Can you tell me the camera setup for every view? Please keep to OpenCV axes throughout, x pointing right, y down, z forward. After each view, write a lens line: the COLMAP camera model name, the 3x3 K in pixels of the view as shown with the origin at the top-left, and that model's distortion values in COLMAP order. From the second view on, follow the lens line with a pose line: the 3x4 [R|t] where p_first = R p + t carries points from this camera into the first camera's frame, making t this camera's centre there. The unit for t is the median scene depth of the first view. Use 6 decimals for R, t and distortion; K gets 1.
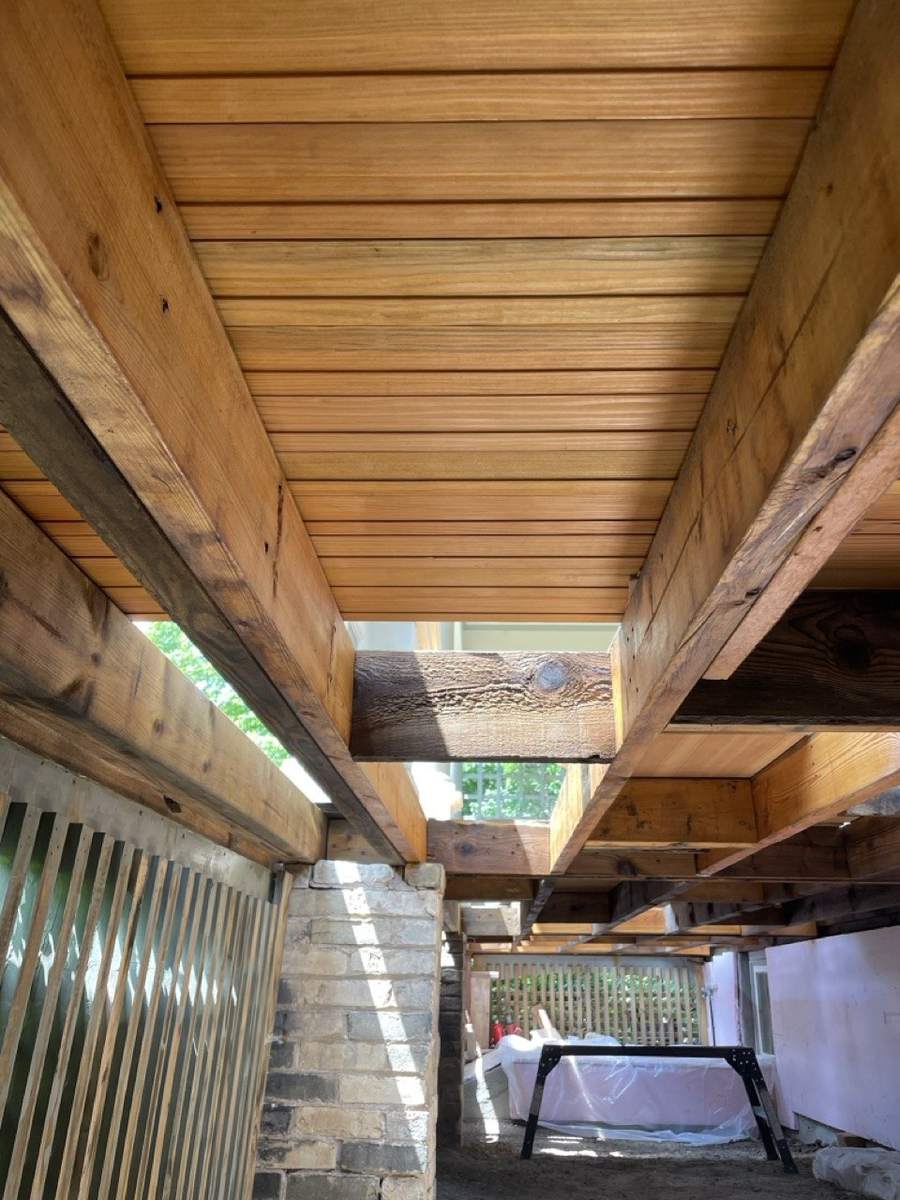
lens RADIAL K [[926.7, 0, 453.2], [0, 926.7, 598.5], [0, 0, 1]] dist [0.068189, -0.089652]
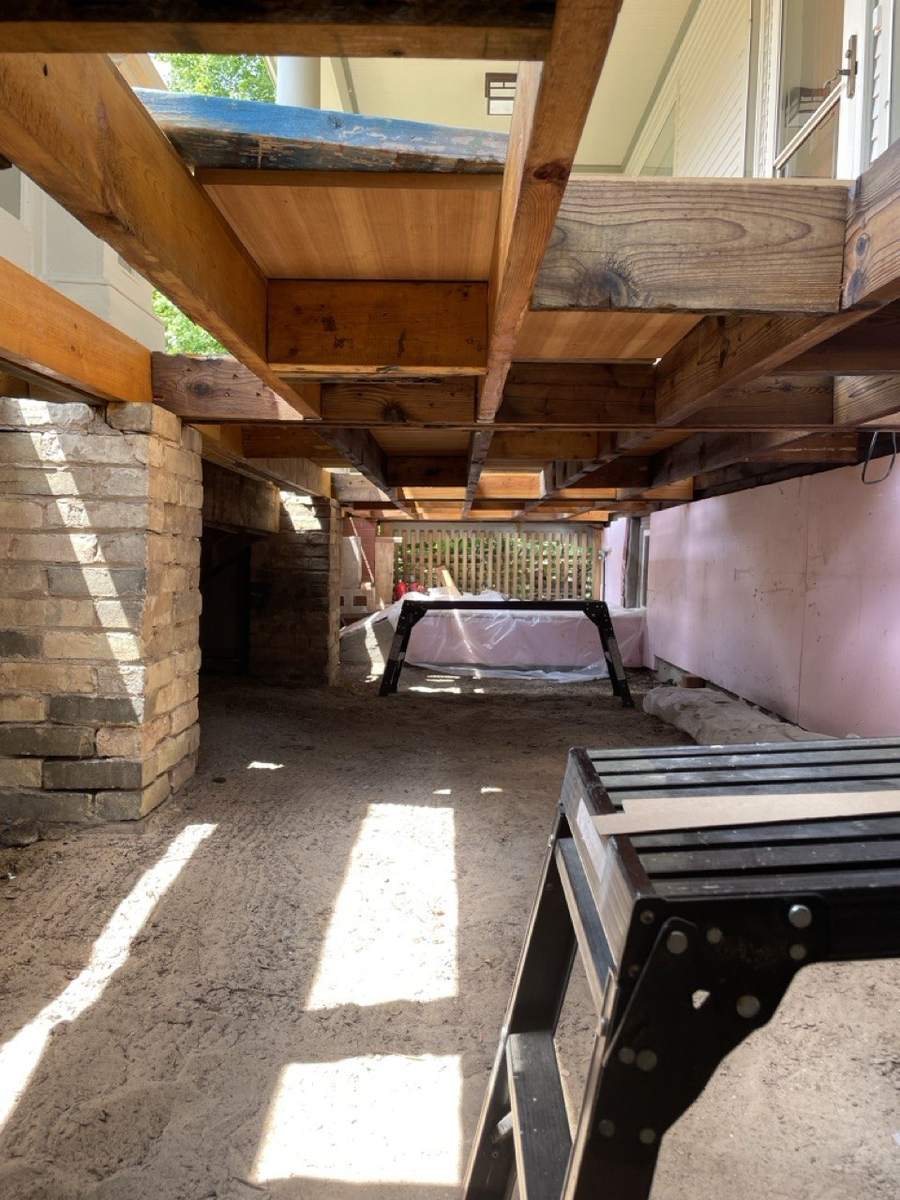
lens RADIAL K [[926.7, 0, 448.1], [0, 926.7, 589.5], [0, 0, 1]] dist [0.068189, -0.089652]
pose [[0.999275, -0.002286, 0.037991, 0.112920], [-0.013865, 0.907734, 0.419318, 0.045346], [-0.035444, -0.419540, 0.907044, 0.094935]]
